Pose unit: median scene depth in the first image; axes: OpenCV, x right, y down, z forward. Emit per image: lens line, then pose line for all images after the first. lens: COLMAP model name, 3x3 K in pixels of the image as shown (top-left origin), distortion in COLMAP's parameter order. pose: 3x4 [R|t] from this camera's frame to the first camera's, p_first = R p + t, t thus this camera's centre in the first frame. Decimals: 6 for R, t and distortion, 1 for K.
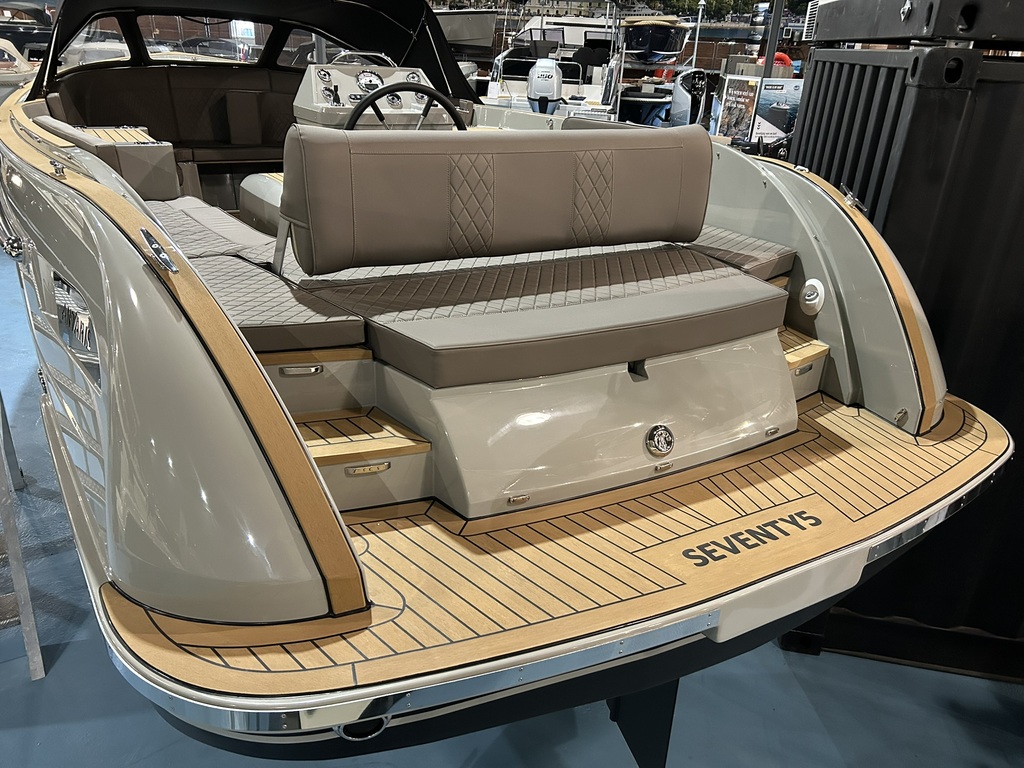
lens RADIAL K [[758.8, 0, 512.4], [0, 758.8, 381.3], [0, 0, 1]] dist [0.041314, -0.036593]
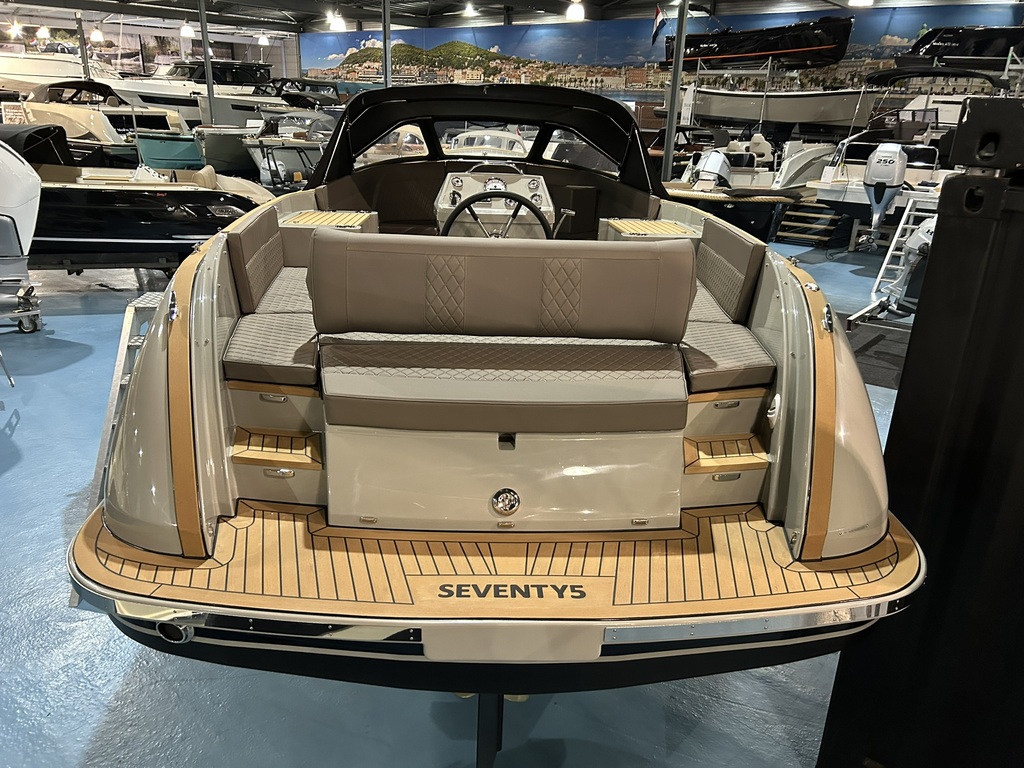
lens RADIAL K [[758.8, 0, 504.9], [0, 758.8, 383.7], [0, 0, 1]] dist [0.041314, -0.036593]
pose [[0.892436, 0.139016, -0.429223, 0.577816], [-0.176066, 0.983225, -0.047630, -0.040120], [0.415402, 0.118078, 0.901942, -0.077439]]
